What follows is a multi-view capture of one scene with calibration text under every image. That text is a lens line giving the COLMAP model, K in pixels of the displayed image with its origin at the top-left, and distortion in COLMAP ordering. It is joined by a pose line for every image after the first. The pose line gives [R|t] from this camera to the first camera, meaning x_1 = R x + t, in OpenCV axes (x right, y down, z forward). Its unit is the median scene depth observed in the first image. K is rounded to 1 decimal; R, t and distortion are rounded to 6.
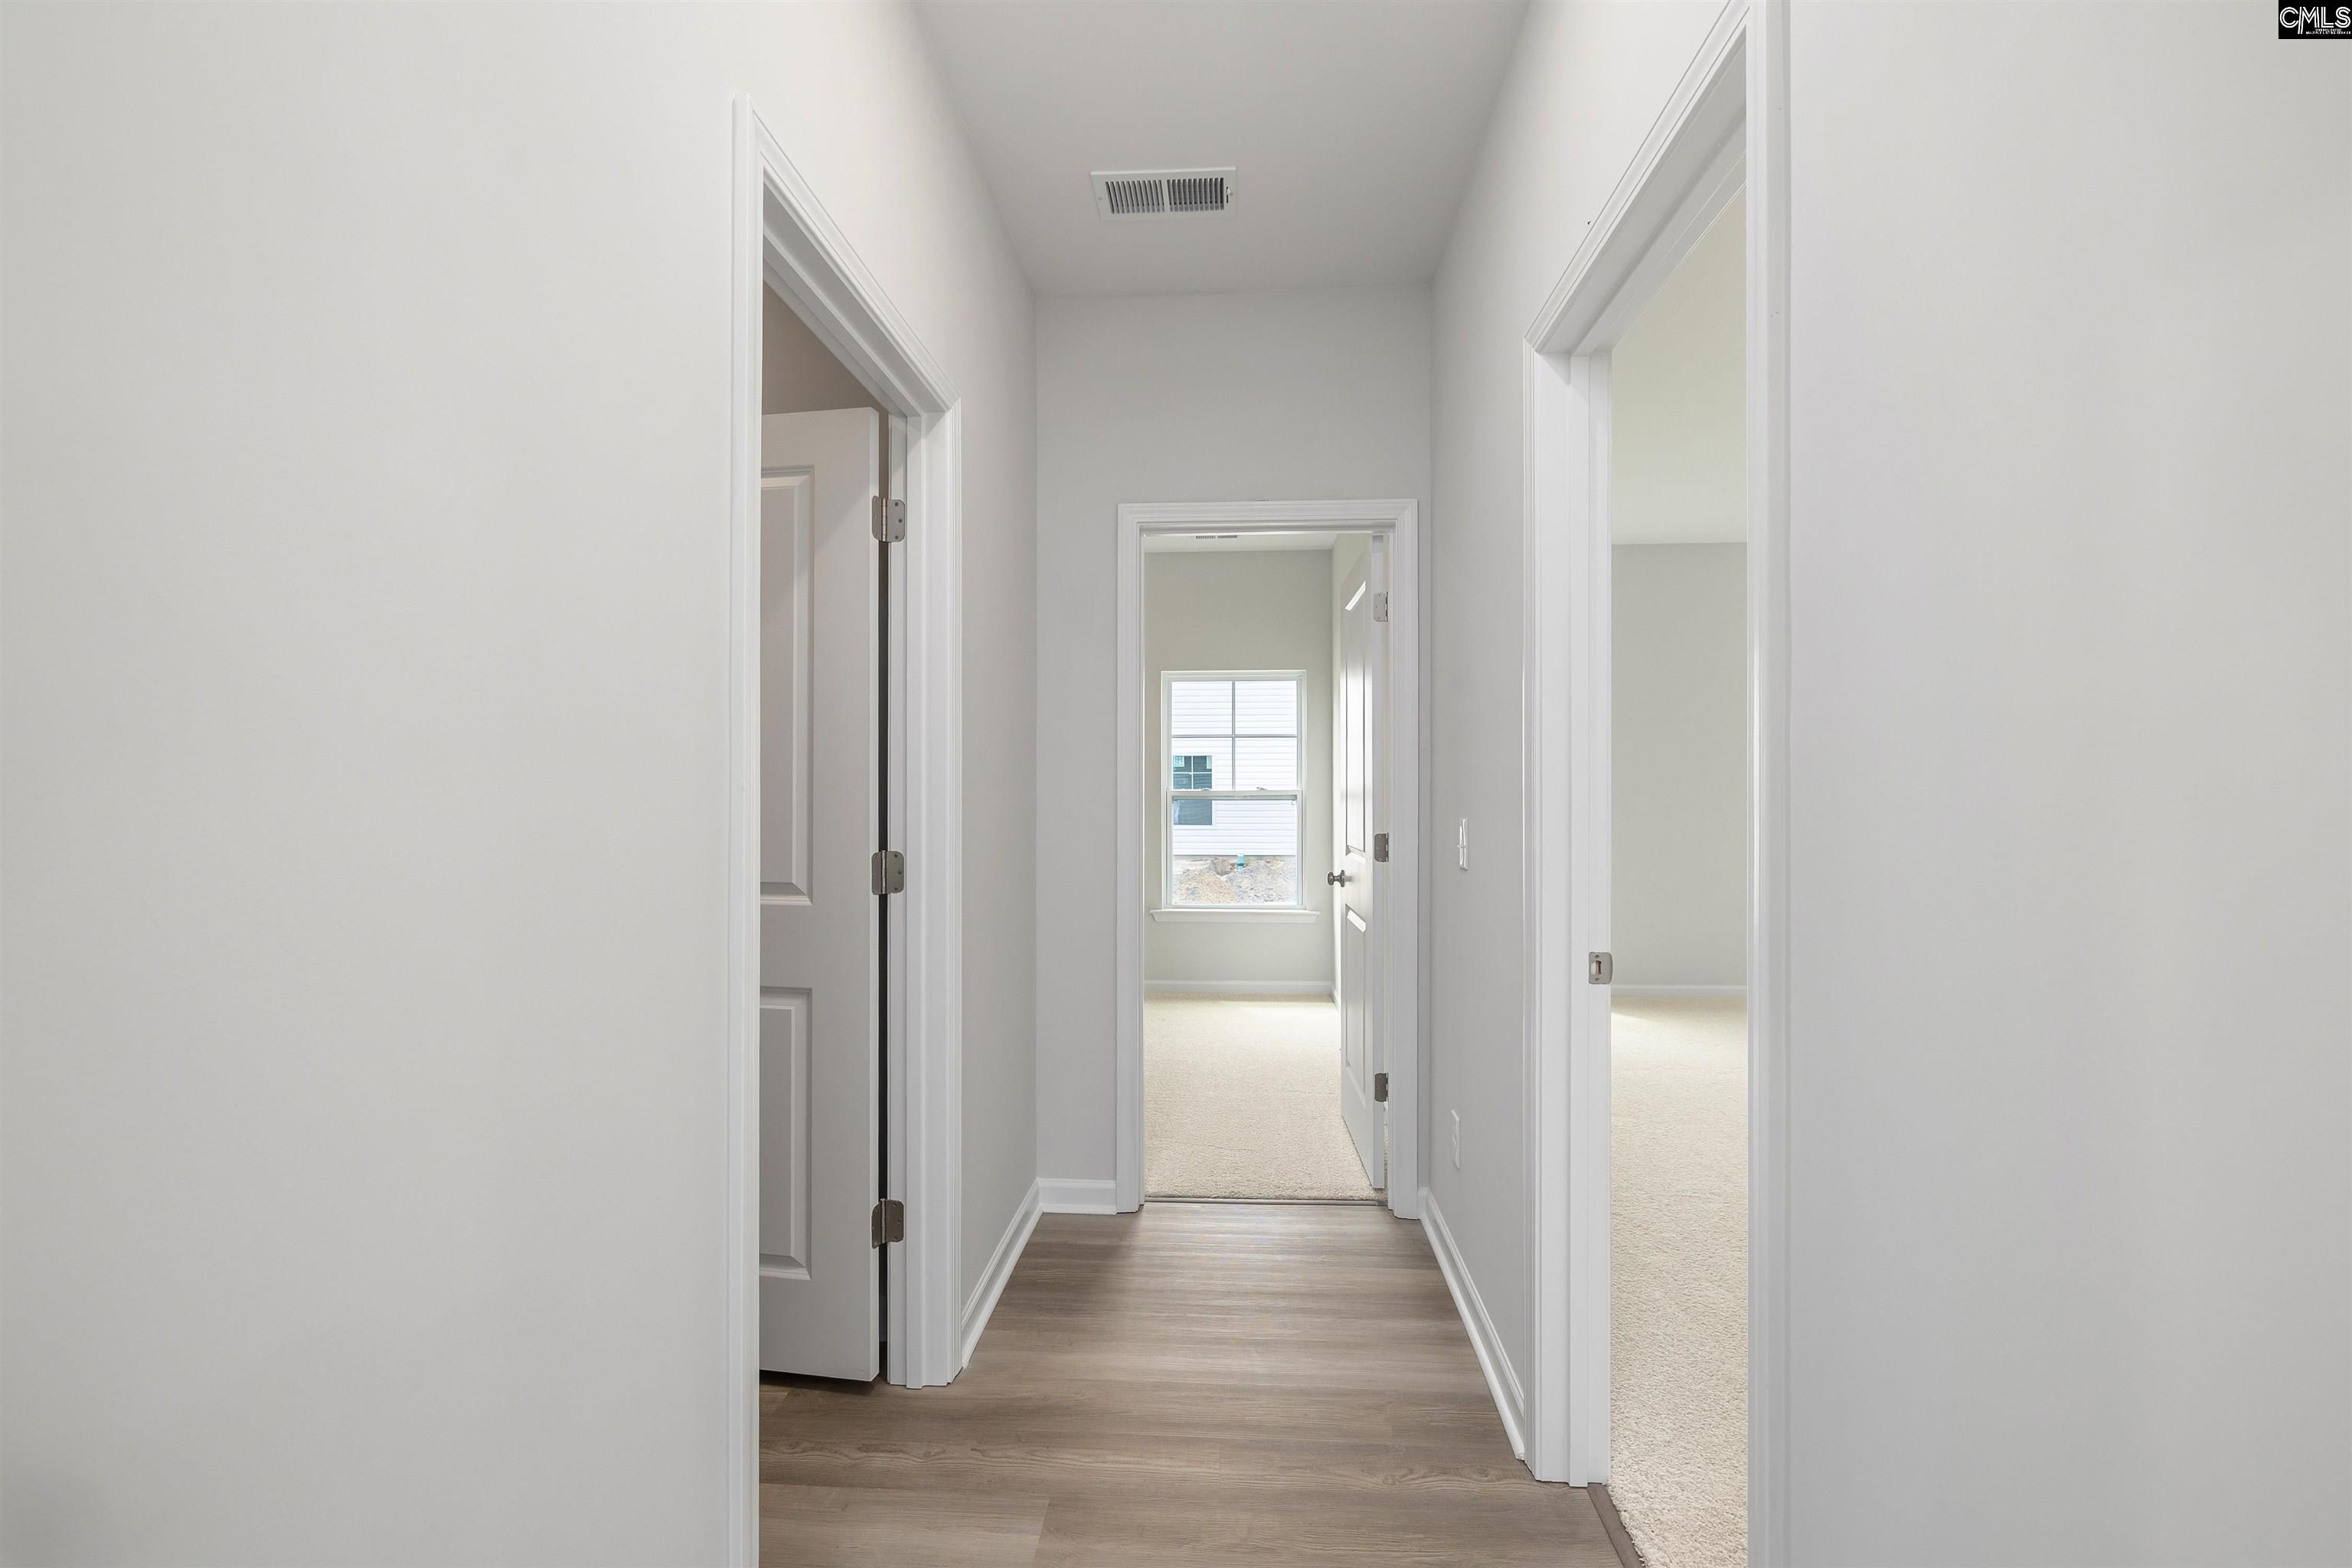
lens RADIAL K [[1013.8, 0, 1173.9], [0, 1013.8, 787.5], [0, 0, 1]] dist [0.002302, 0.000056]
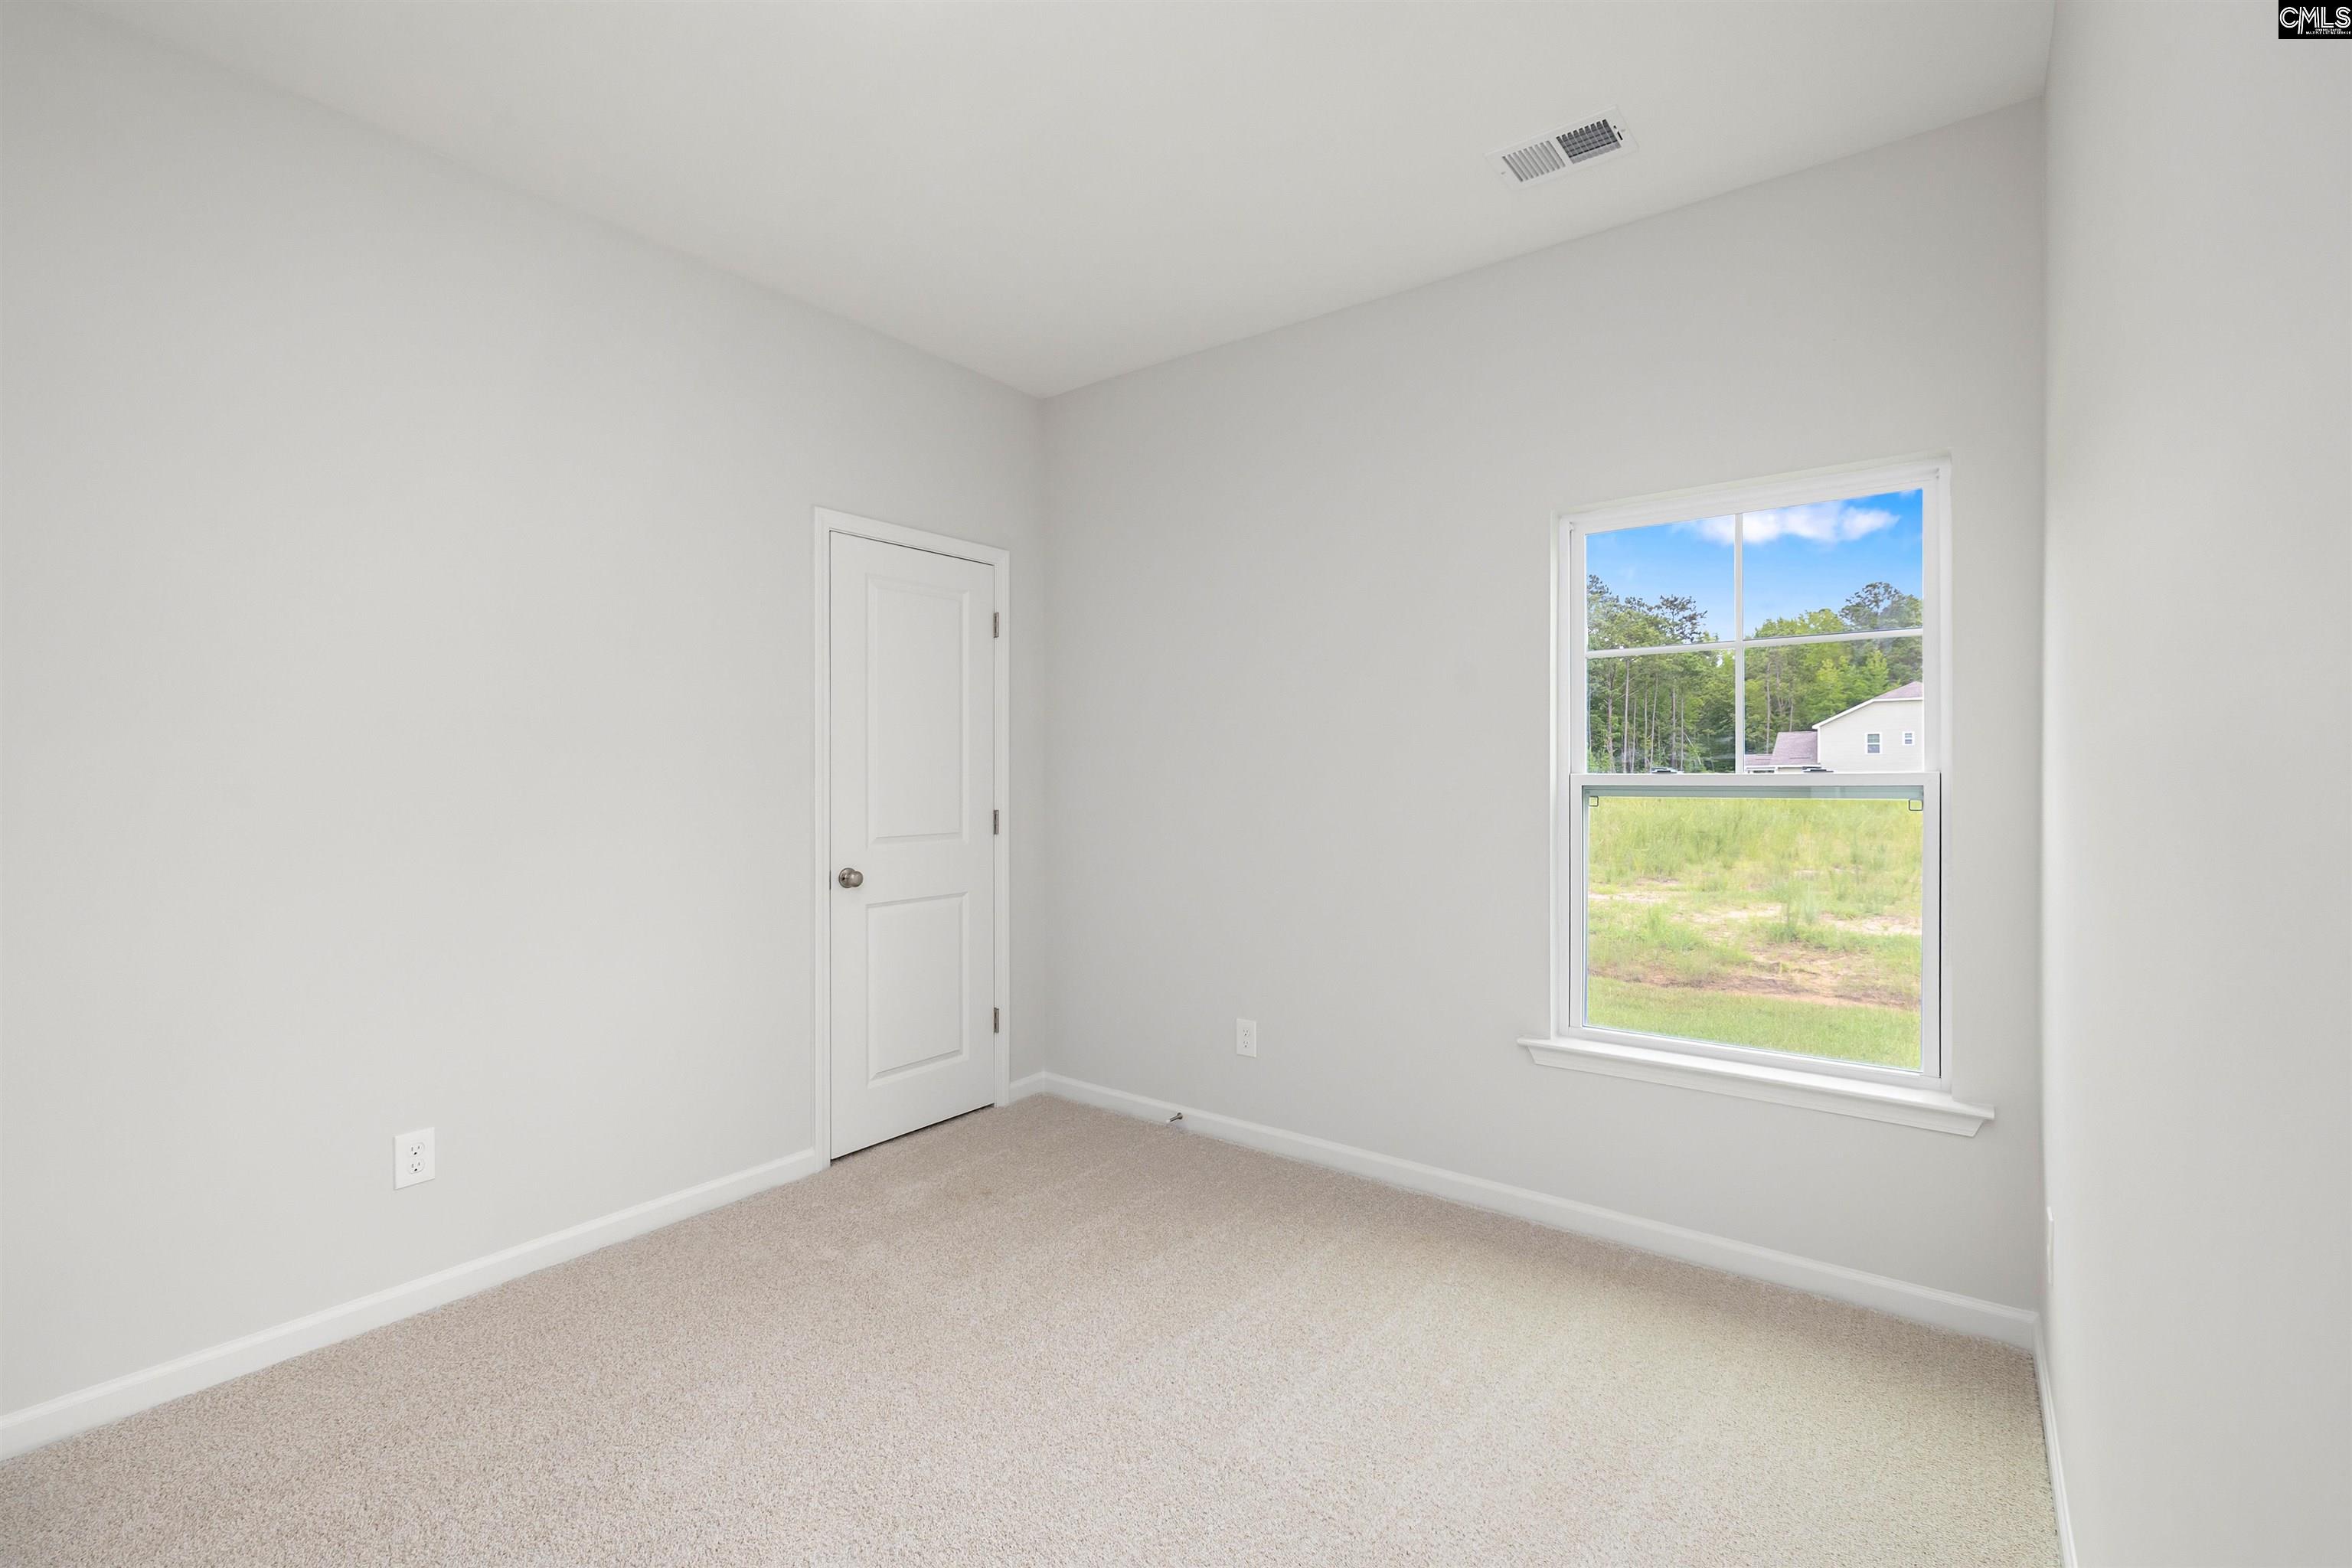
lens RADIAL K [[1037.9, 0, 1186.8], [0, 1037.9, 789.7], [0, 0, 1]] dist [0.002336, -0.000015]
pose [[0.830724, 0.003393, -0.556674, 0.104633], [0.005007, 0.999895, 0.013566, 0.002186], [0.556662, -0.014057, 0.830620, 0.500158]]
